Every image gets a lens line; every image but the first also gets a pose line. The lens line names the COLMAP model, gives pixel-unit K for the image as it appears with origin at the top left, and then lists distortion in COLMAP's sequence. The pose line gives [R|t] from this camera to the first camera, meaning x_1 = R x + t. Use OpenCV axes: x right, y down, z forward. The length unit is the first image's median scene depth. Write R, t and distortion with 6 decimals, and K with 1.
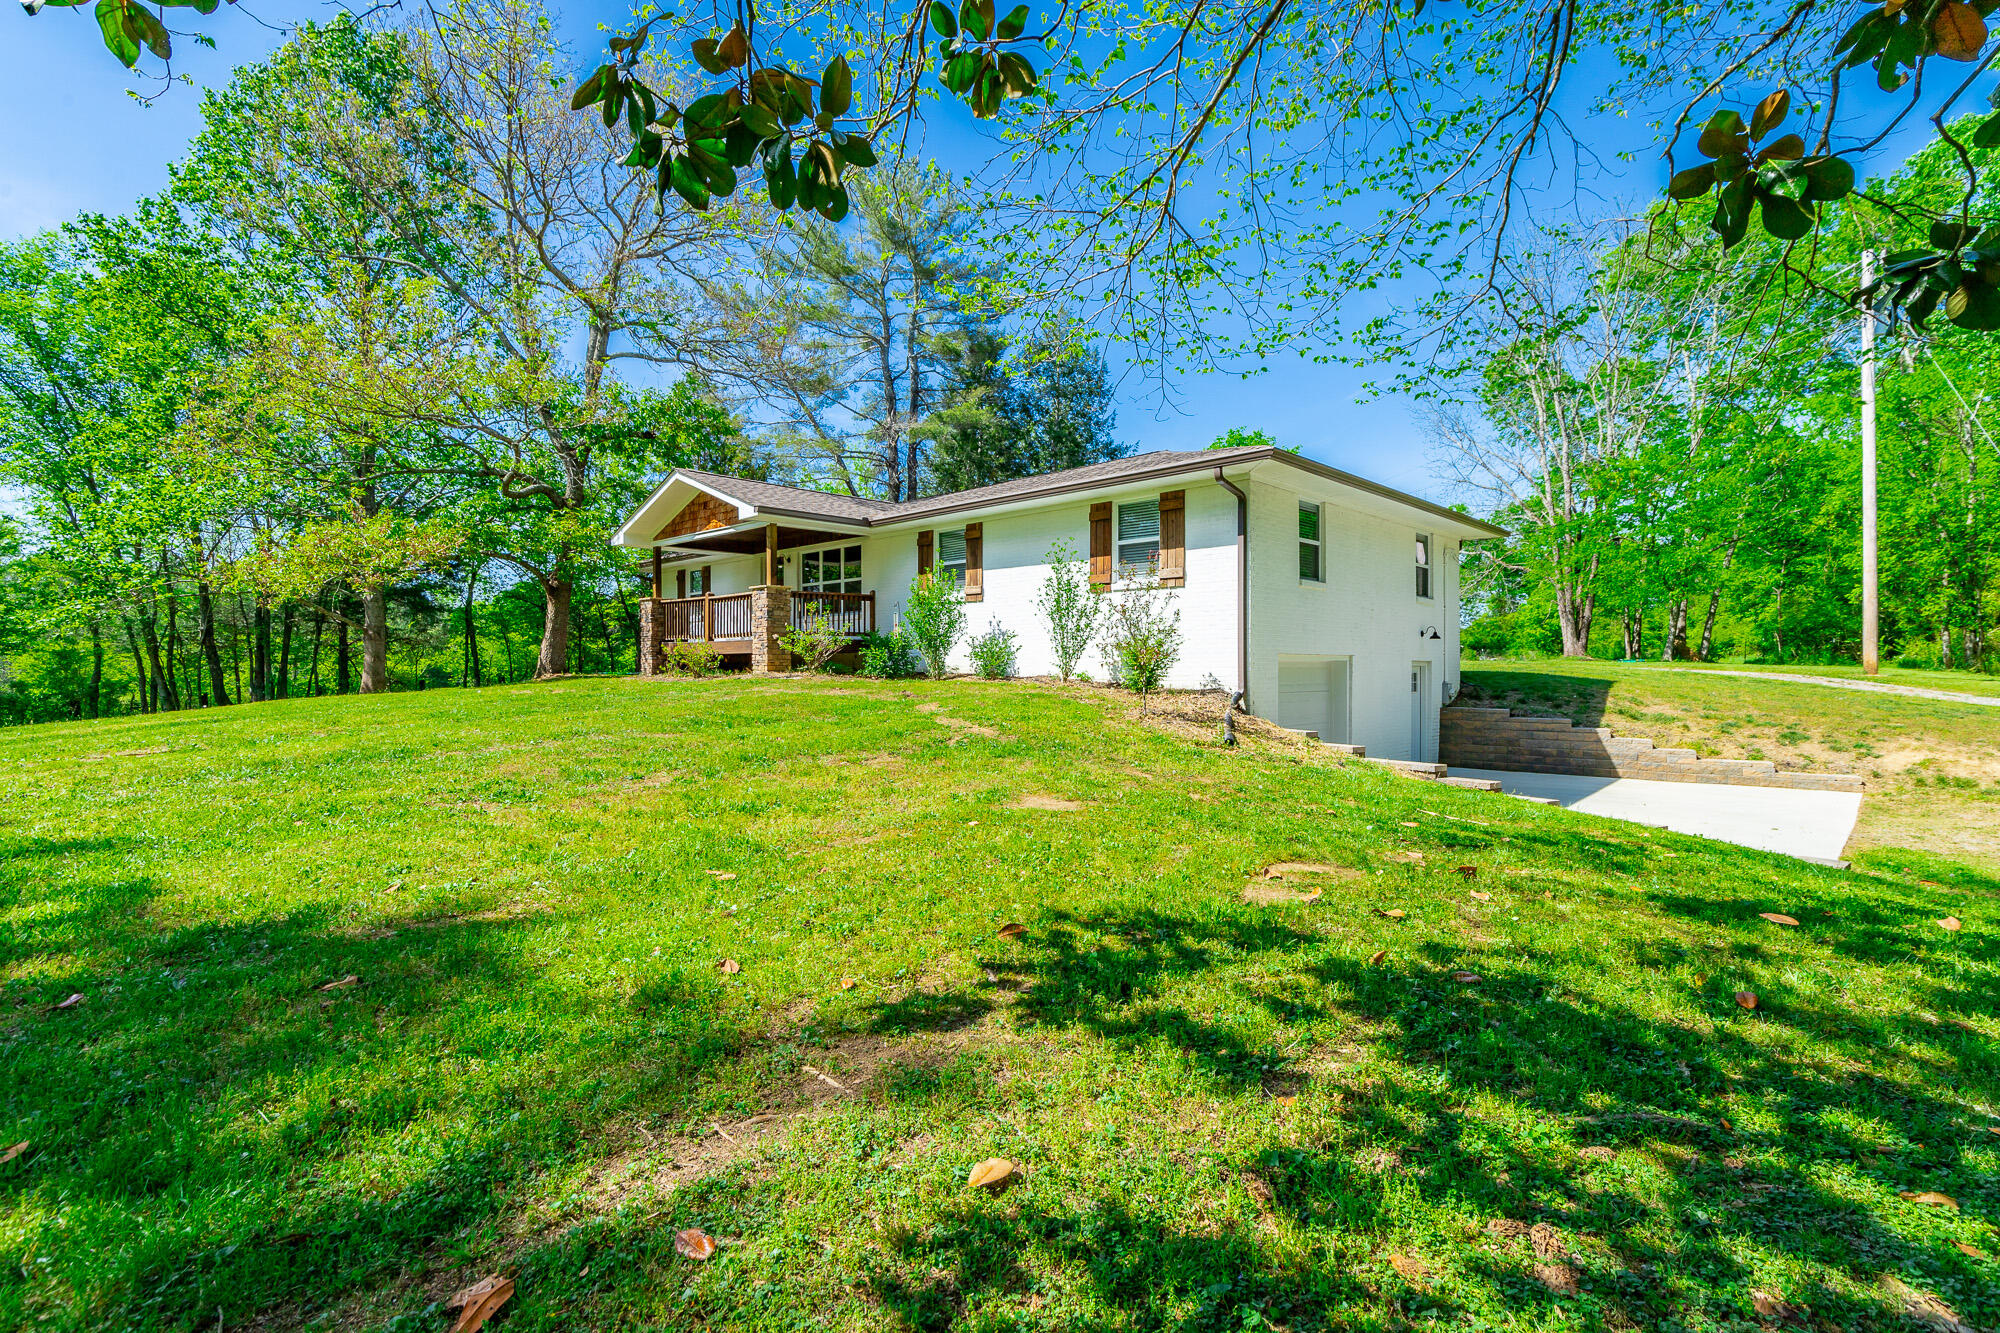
lens RADIAL K [[919.9, 0, 1002.7], [0, 919.9, 678.7], [0, 0, 1]] dist [0.011005, -0.000010]
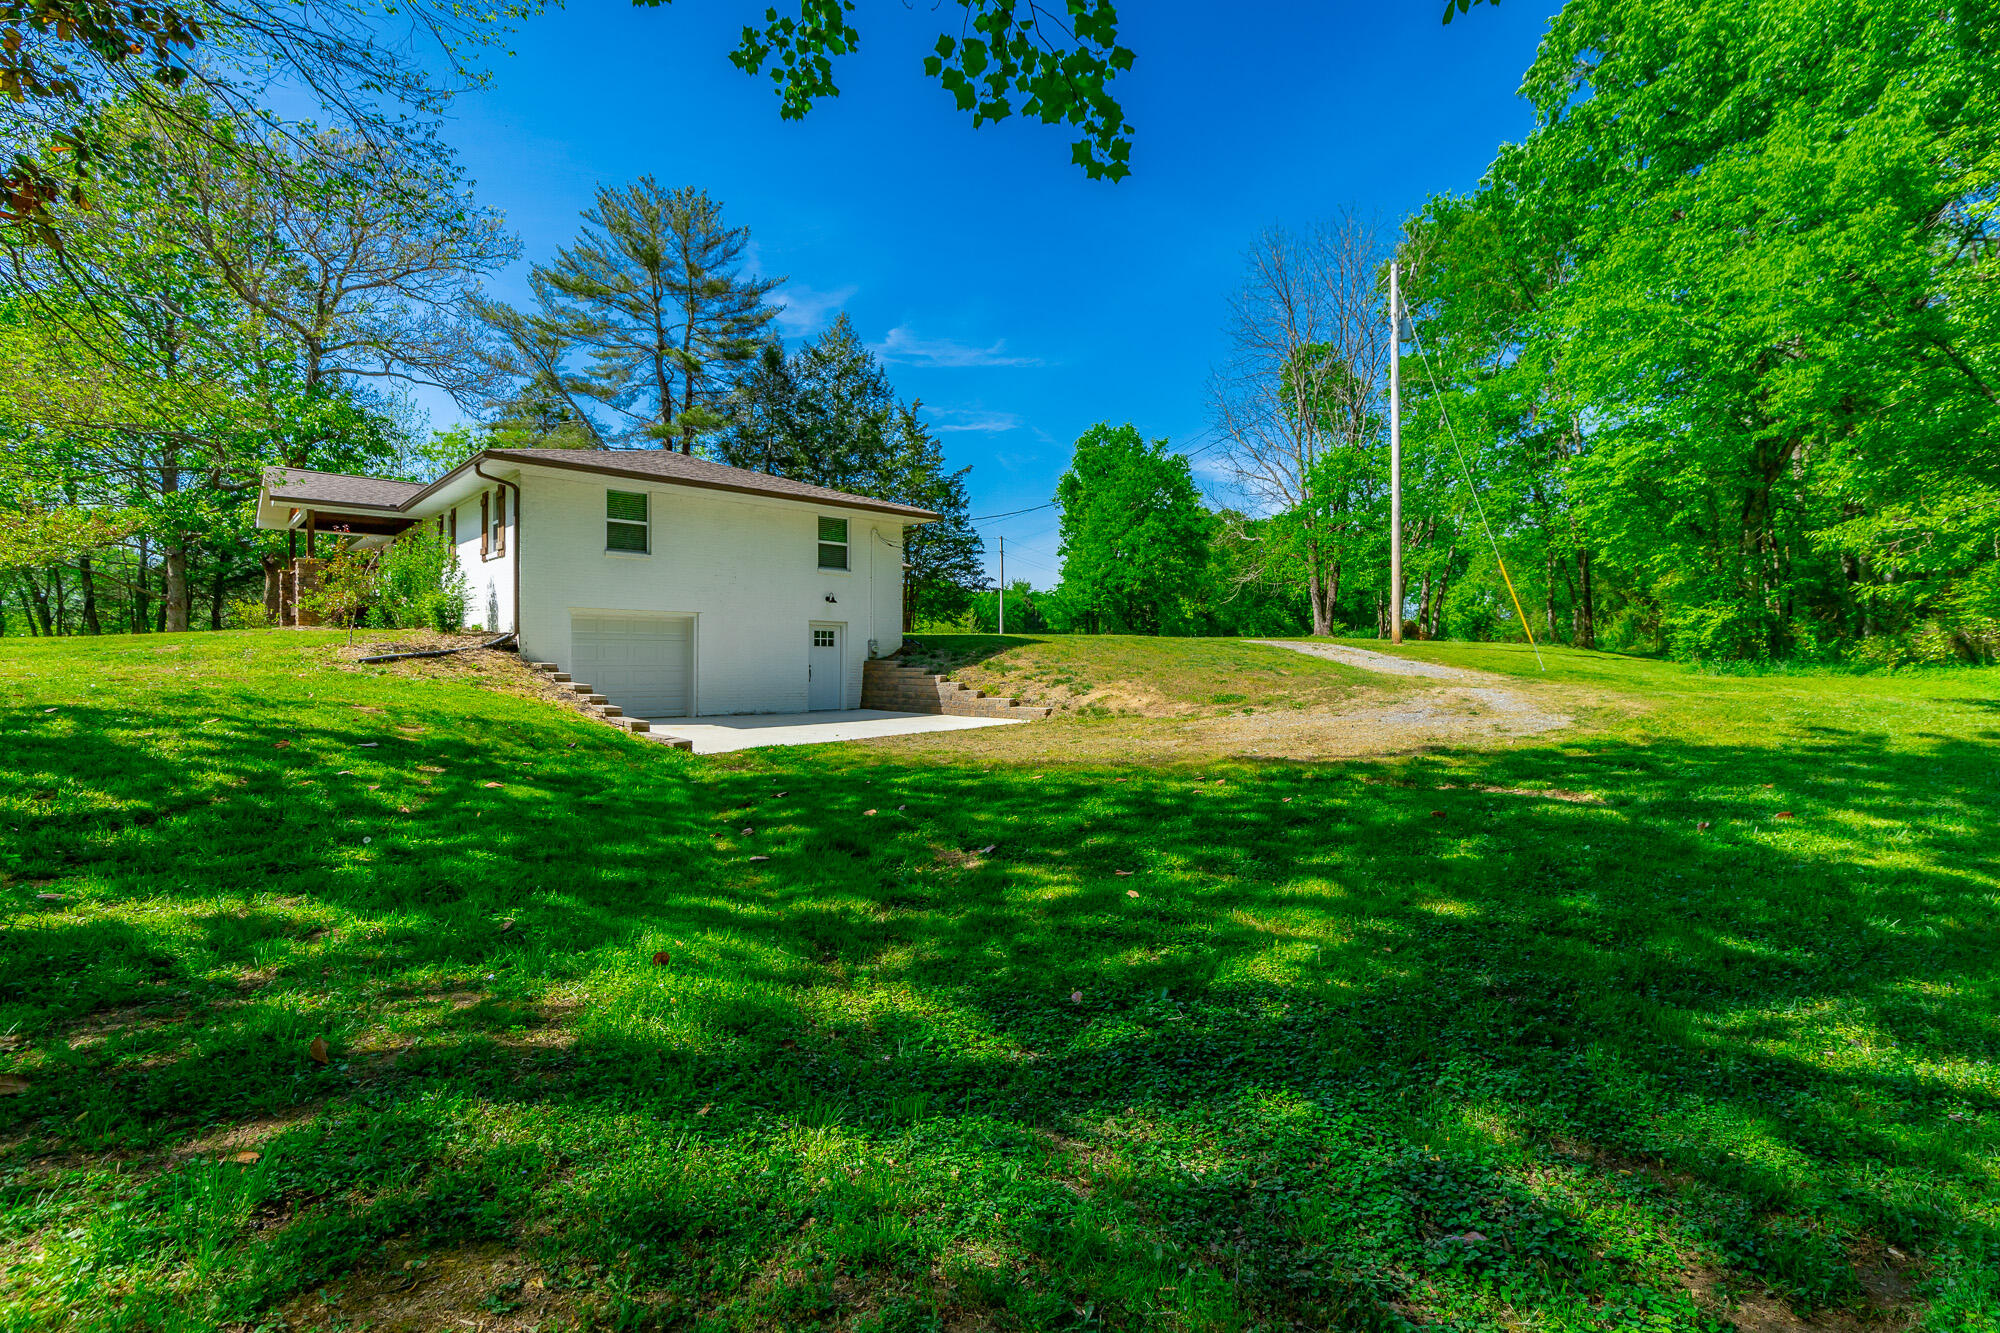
lens RADIAL K [[919.9, 0, 1010.3], [0, 919.9, 668.7], [0, 0, 1]] dist [0.011005, -0.000010]
pose [[0.998915, 0.011026, -0.045257, 0.745234], [-0.011144, 0.999935, -0.002350, 0.043964], [0.045228, 0.002852, 0.998973, -0.221219]]
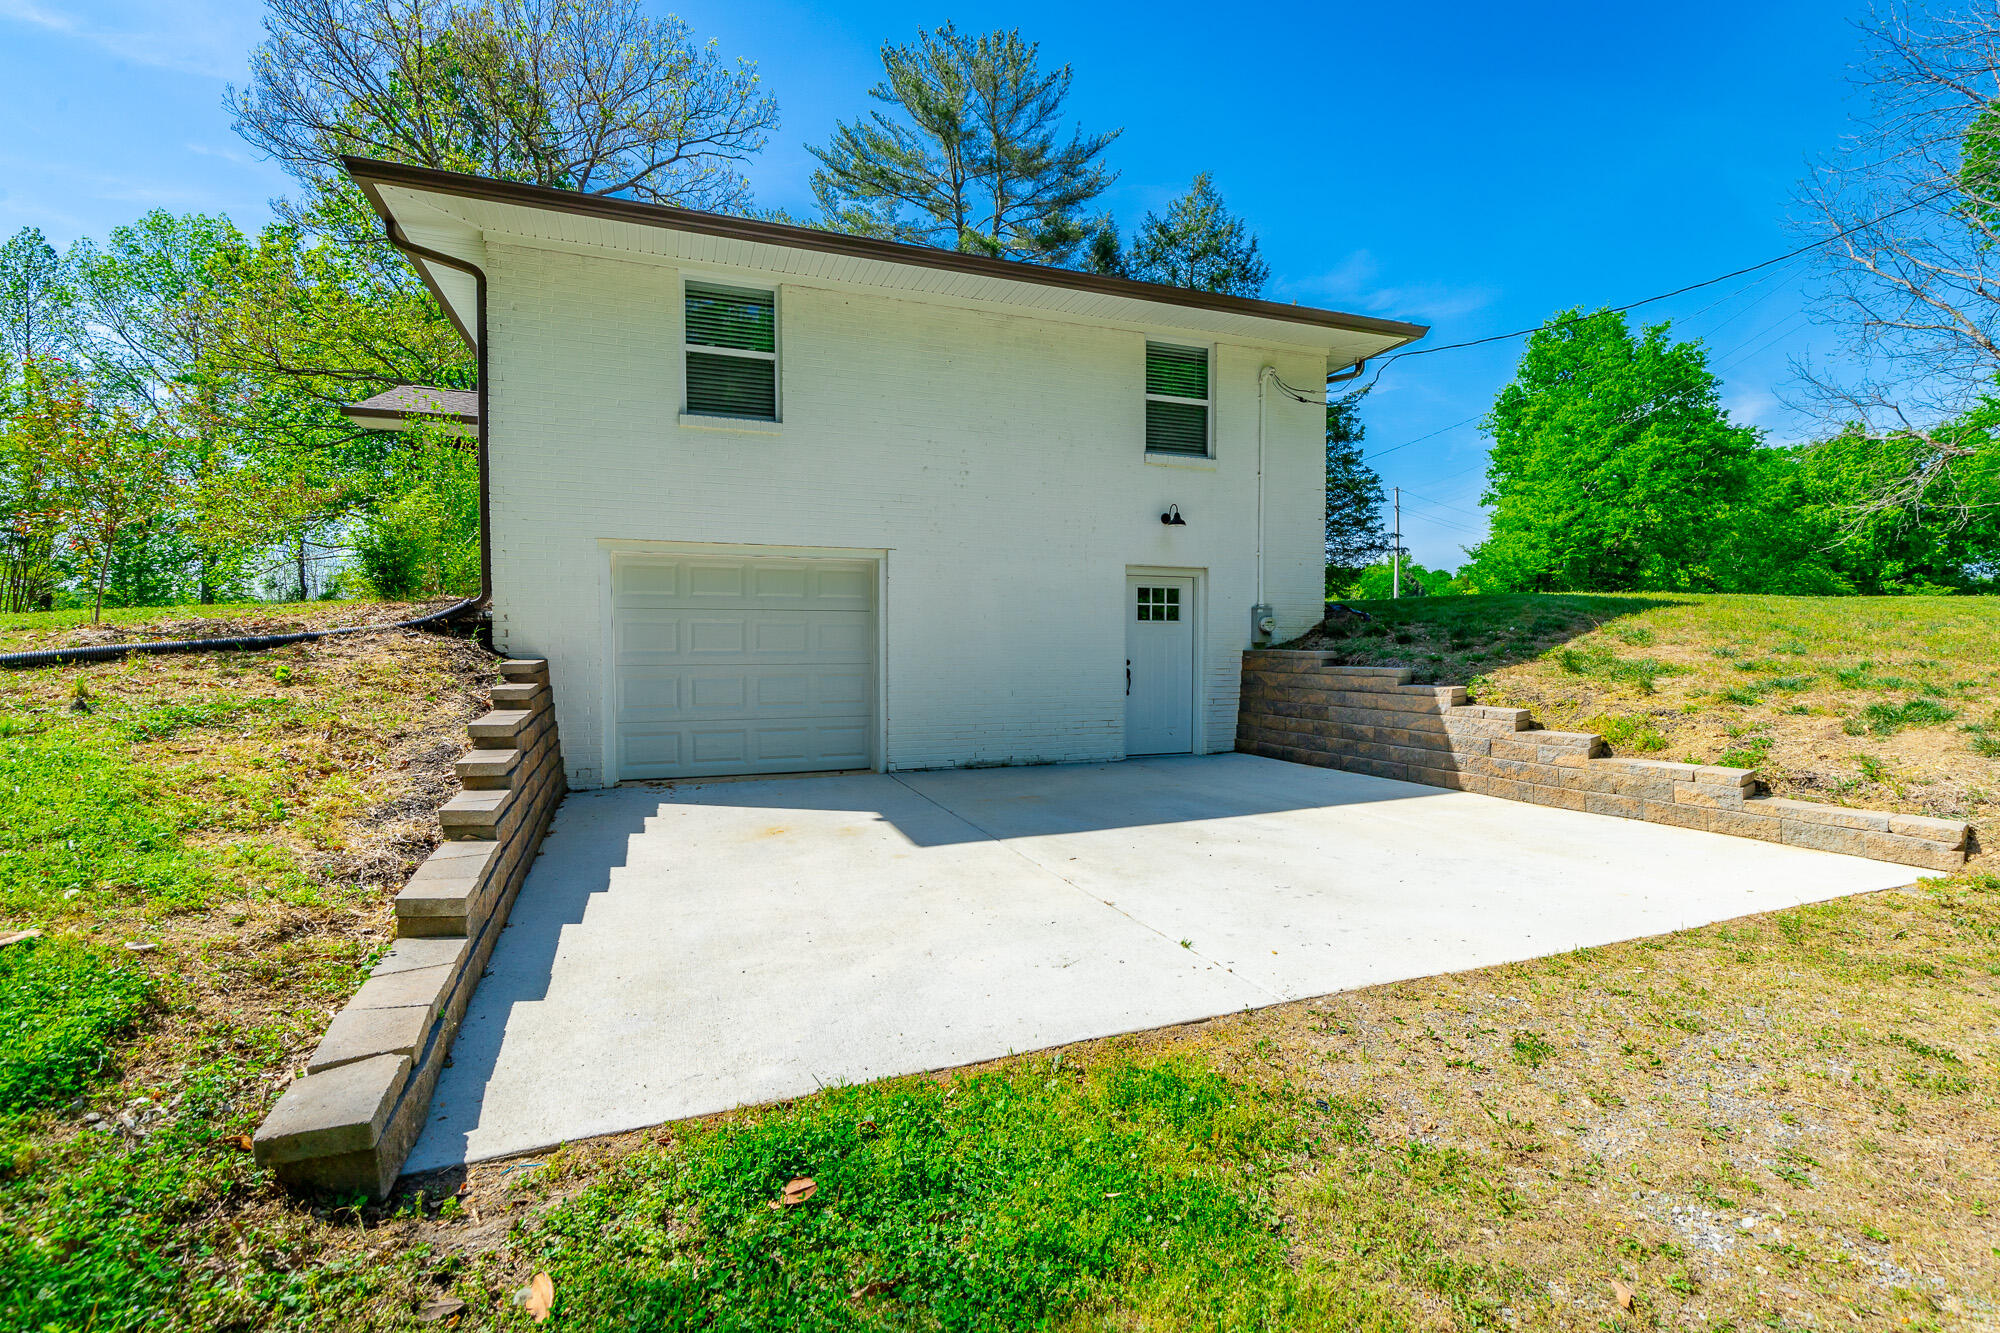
lens RADIAL K [[919.9, 0, 997.9], [0, 919.9, 665.9], [0, 0, 1]] dist [0.011005, -0.000010]
pose [[0.907168, 0.015815, -0.420470, 0.593831], [-0.009847, 0.999818, 0.016361, 0.034349], [0.420652, -0.010701, 0.907159, 0.425407]]
